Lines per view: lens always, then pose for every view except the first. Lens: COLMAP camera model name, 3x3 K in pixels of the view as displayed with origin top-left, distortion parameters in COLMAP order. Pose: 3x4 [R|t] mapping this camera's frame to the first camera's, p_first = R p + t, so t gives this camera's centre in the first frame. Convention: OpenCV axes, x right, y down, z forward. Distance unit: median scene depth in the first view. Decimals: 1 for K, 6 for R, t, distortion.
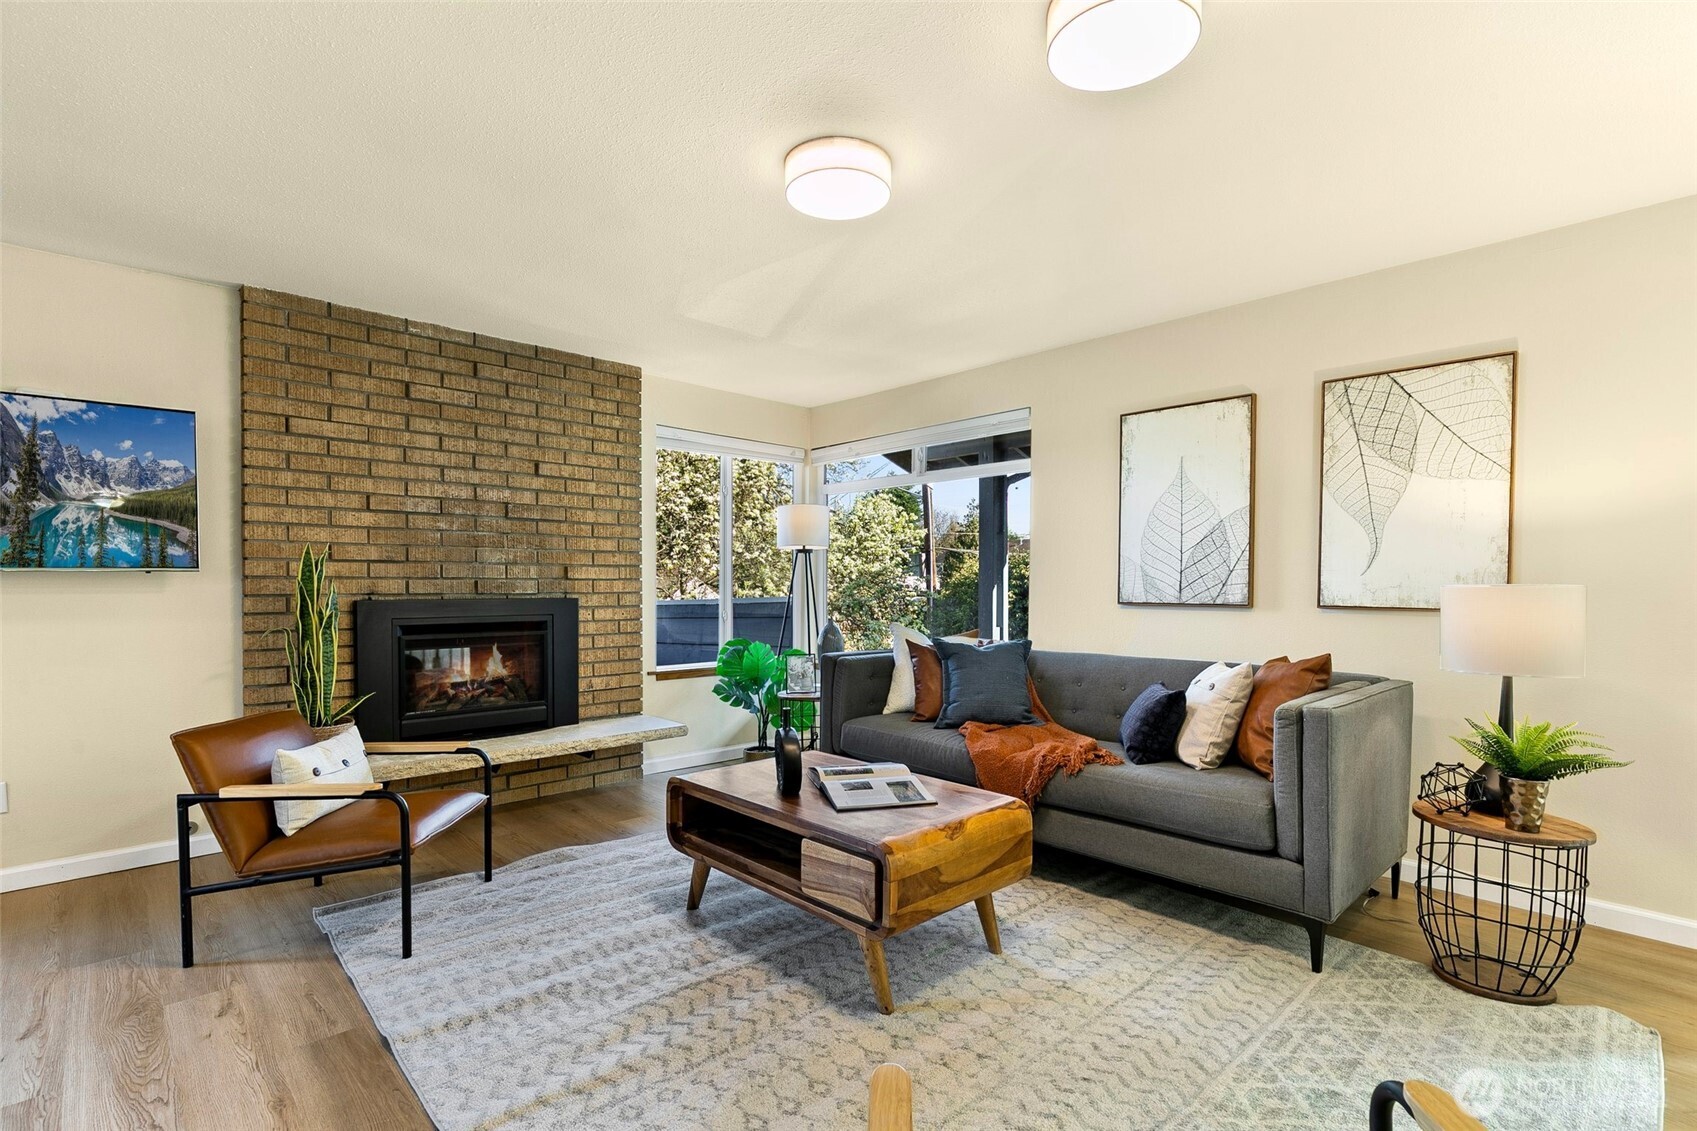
lens RADIAL K [[798.8, 0, 846.7], [0, 798.8, 597.5], [0, 0, 1]] dist [0.008554, -0.001847]
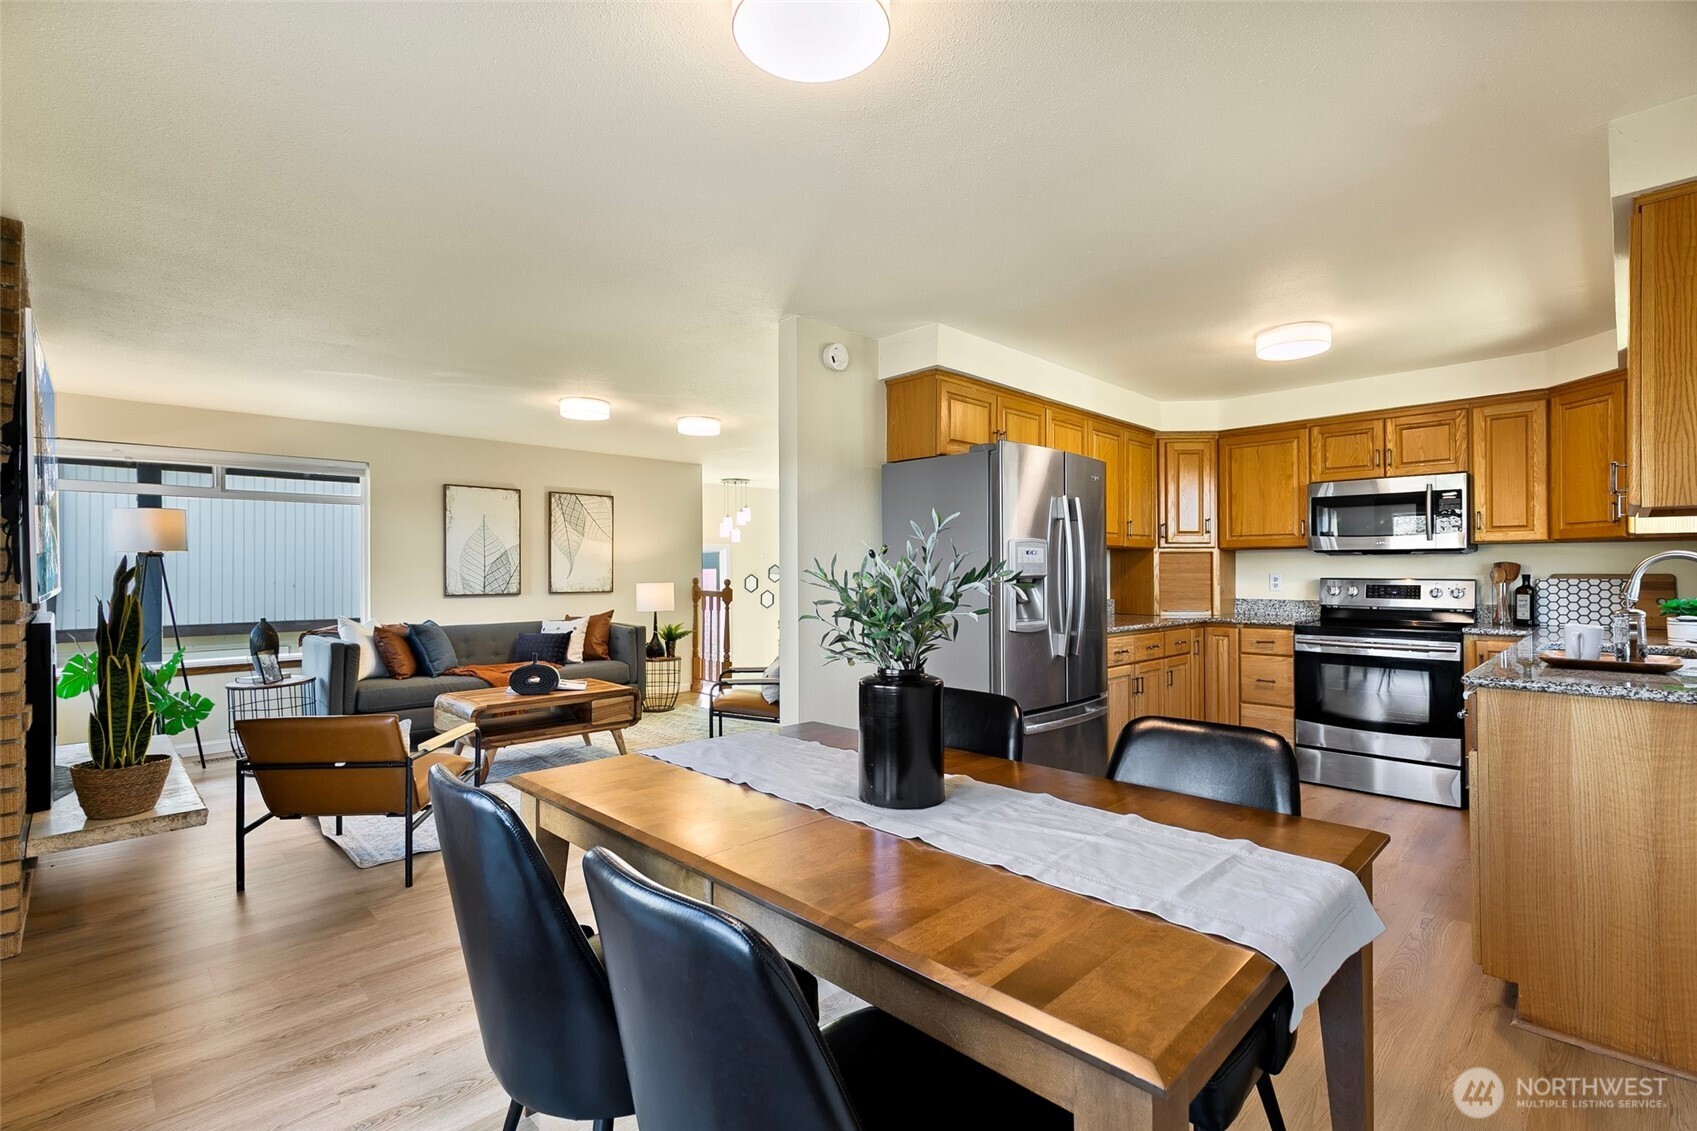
lens RADIAL K [[759.0, 0, 857.2], [0, 759.0, 565.0], [0, 0, 1]] dist [0.016719, -0.004963]
pose [[-0.046389, 0.003148, 0.998918, -1.339778], [0.022788, 0.999738, -0.002092, -0.035911], [-0.998663, 0.022666, -0.046449, 0.216880]]
